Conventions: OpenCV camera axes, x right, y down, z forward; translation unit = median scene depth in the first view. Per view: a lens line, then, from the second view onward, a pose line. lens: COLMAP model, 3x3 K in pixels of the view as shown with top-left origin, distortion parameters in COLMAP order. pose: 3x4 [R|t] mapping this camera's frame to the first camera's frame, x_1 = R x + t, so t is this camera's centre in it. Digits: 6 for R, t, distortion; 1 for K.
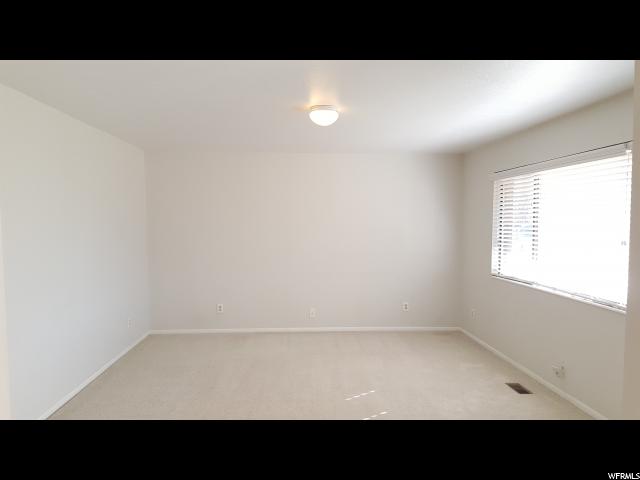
lens RADIAL K [[522.8, 0, 322.3], [0, 522.8, 242.8], [0, 0, 1]] dist [0.047964, -0.000425]
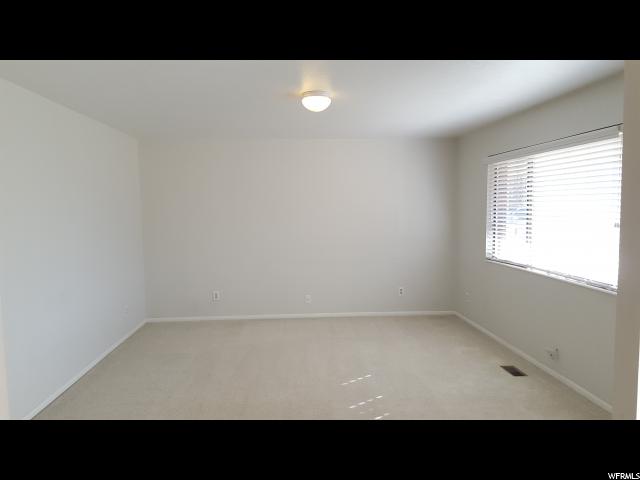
lens RADIAL K [[465.9, 0, 313.8], [0, 465.9, 241.0], [0, 0, 1]] dist [0.031898, -0.034302]
pose [[0.999905, -0.013771, 0.000154, -0.005880], [0.013760, 0.999436, 0.030630, -0.004740], [-0.000576, -0.030625, 0.999531, 0.109727]]
